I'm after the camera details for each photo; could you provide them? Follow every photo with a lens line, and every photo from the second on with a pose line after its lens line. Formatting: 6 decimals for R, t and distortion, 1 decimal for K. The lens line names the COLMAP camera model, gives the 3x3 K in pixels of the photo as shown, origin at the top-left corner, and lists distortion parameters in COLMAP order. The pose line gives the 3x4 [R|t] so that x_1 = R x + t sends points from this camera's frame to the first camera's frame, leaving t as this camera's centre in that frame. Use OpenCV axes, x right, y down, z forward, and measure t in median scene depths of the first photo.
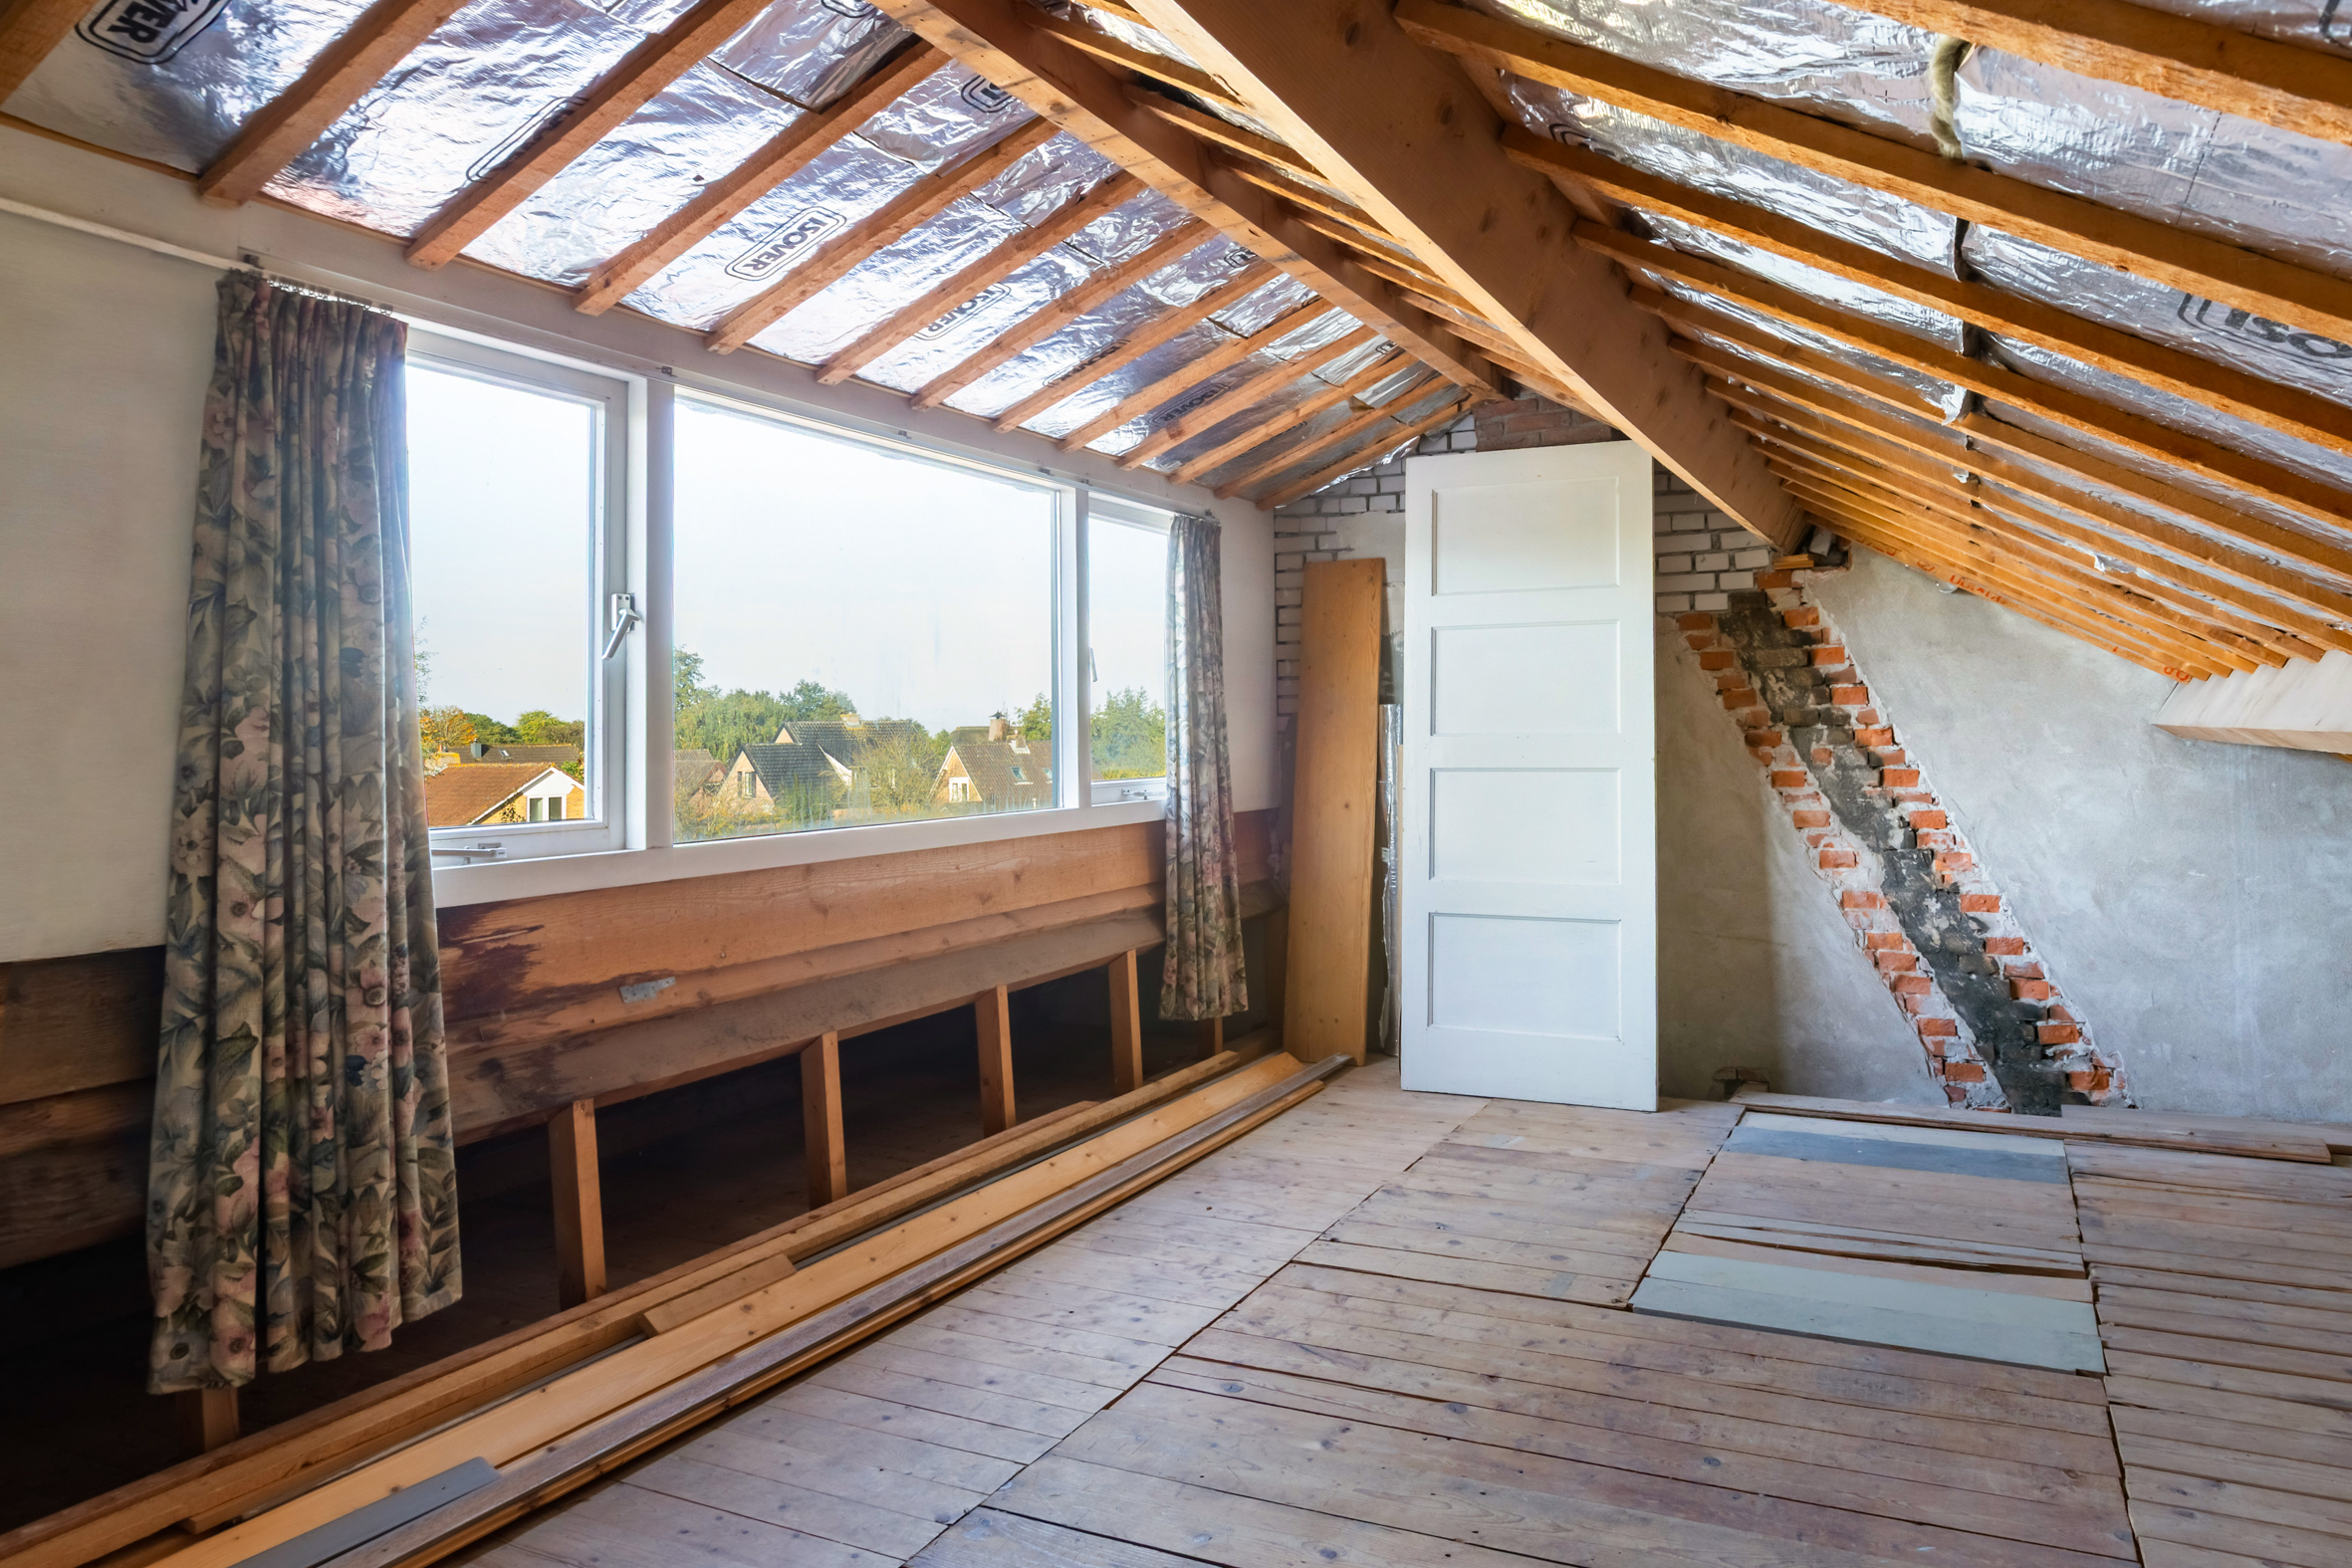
lens RADIAL K [[1522.6, 0, 1180.0], [0, 1522.6, 688.9], [0, 0, 1]] dist [-0.007048, -0.000403]
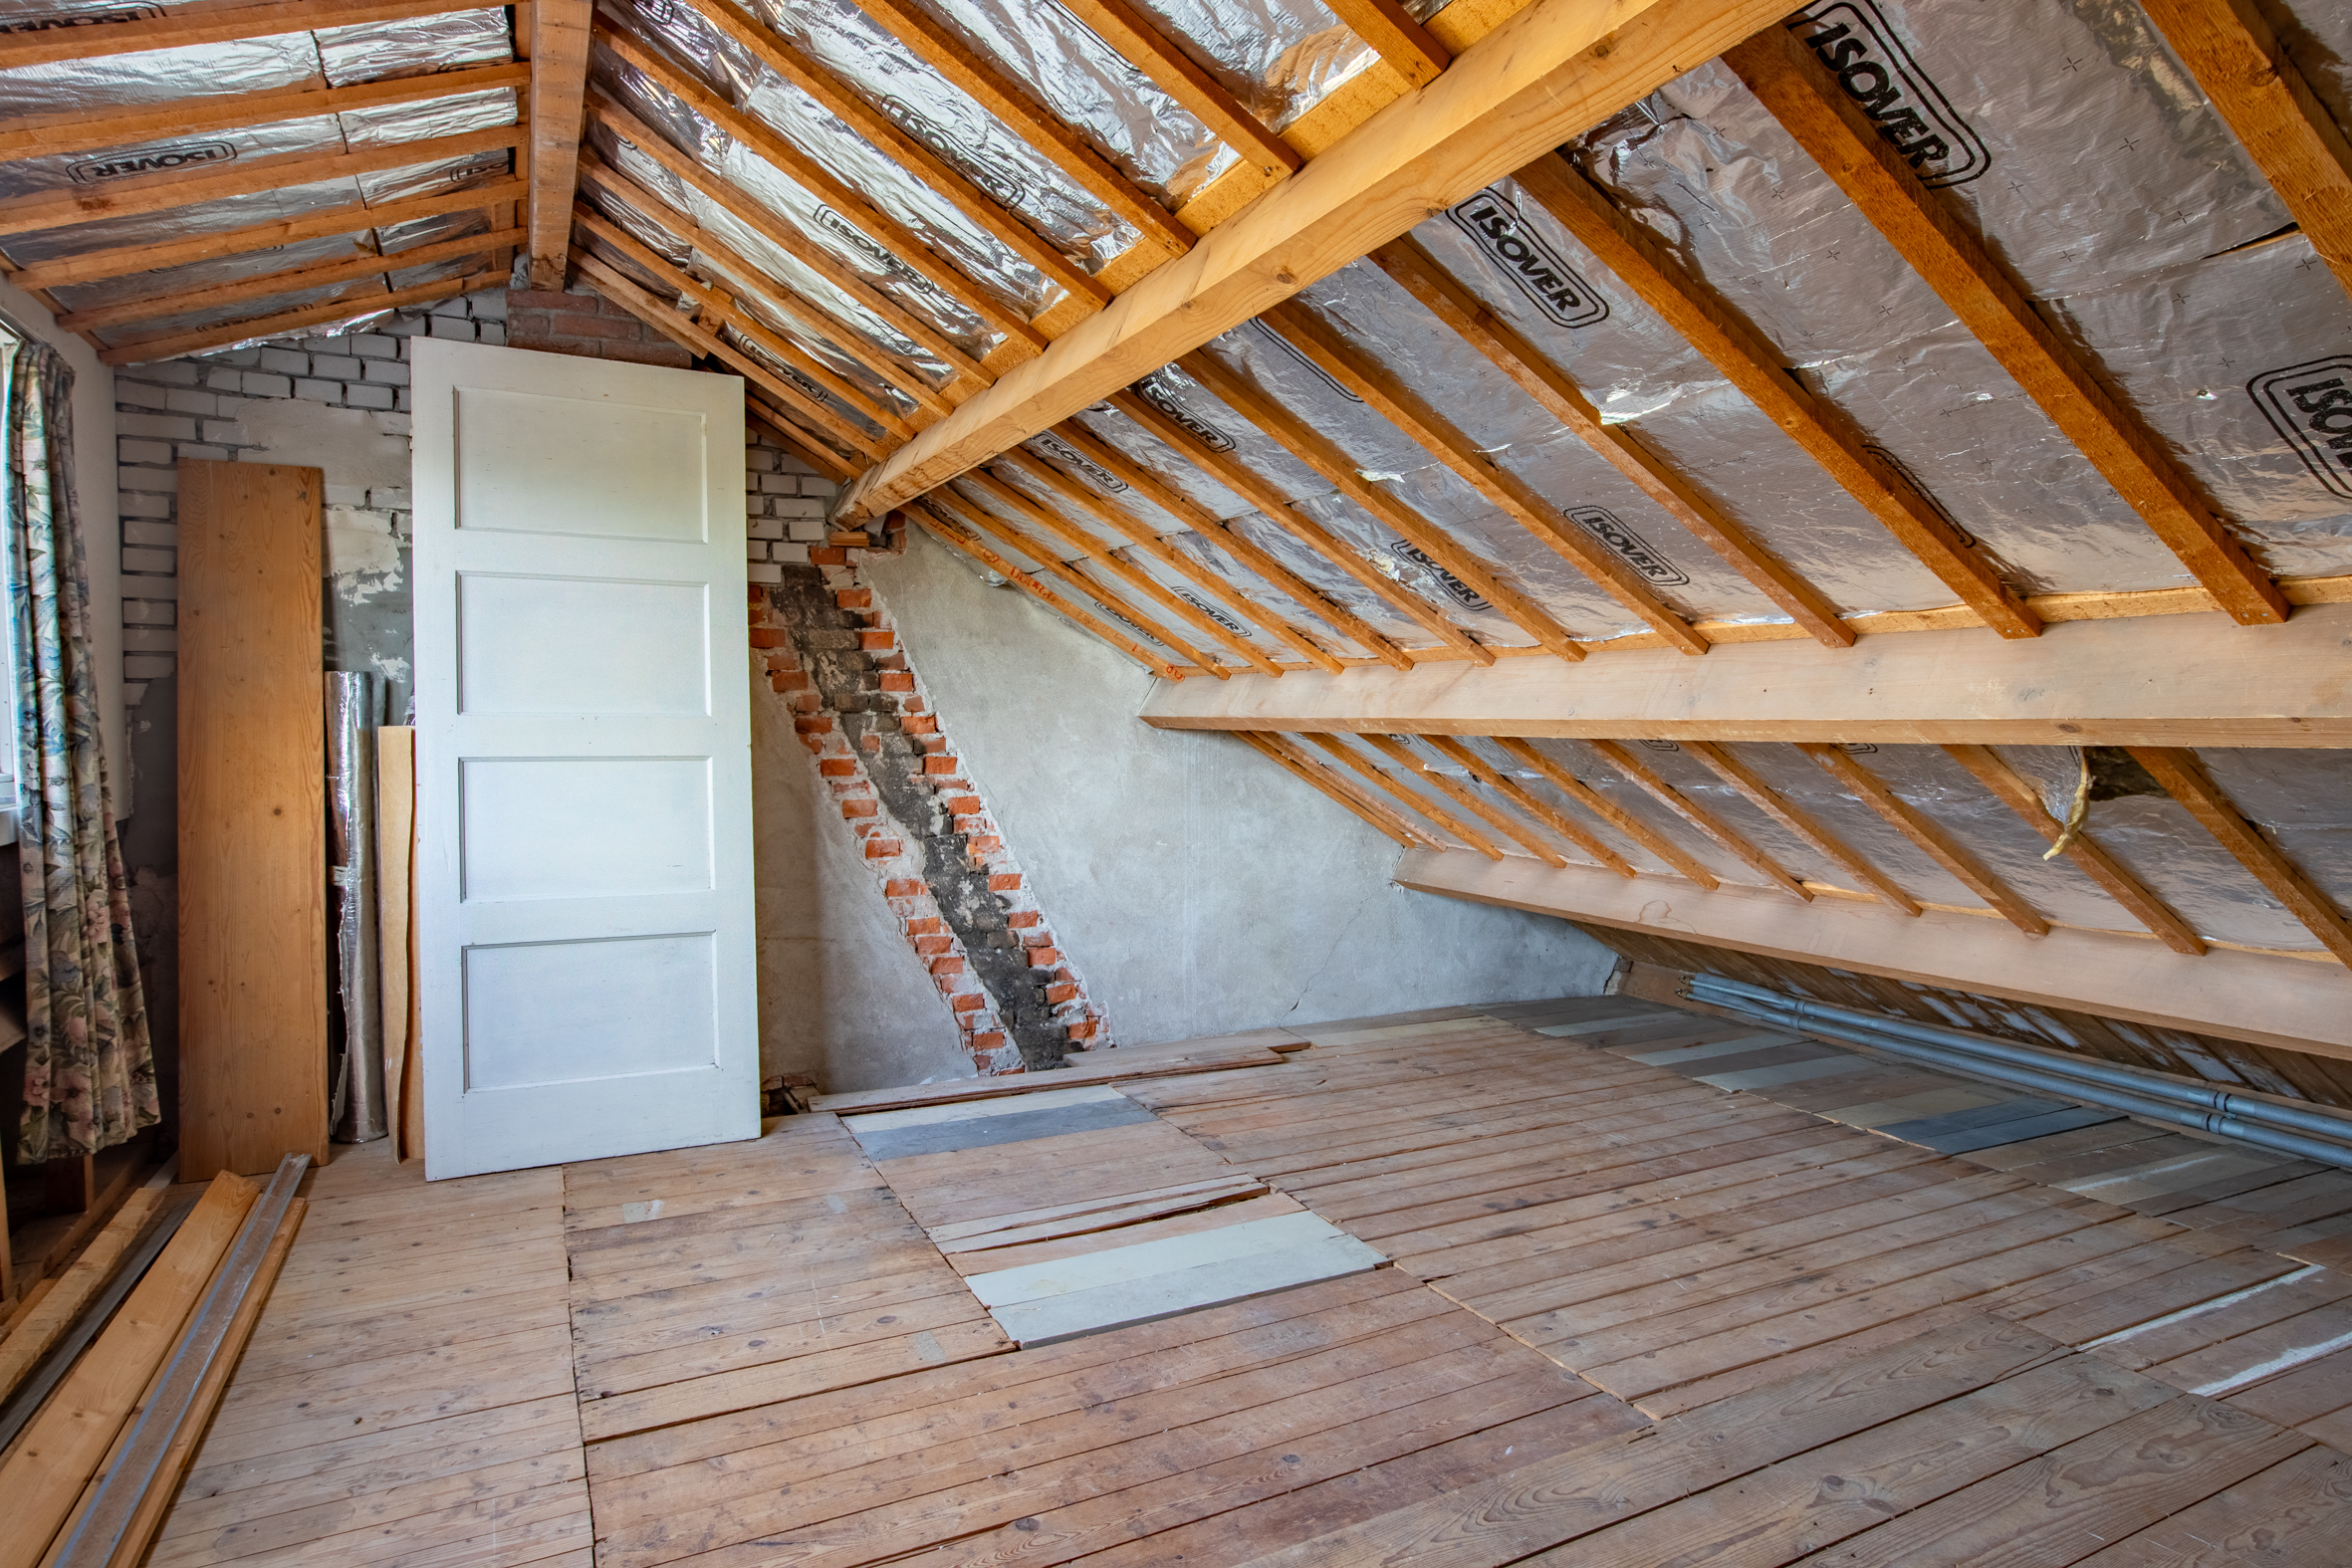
lens RADIAL K [[1475.6, 0, 1175.8], [0, 1475.6, 808.6], [0, 0, 1]] dist [-0.069127, 0.064786]
pose [[0.556853, -0.030152, 0.830064, -0.257620], [-0.035935, 0.997531, 0.060342, 0.022593], [-0.829834, -0.063430, 0.554394, 0.323790]]
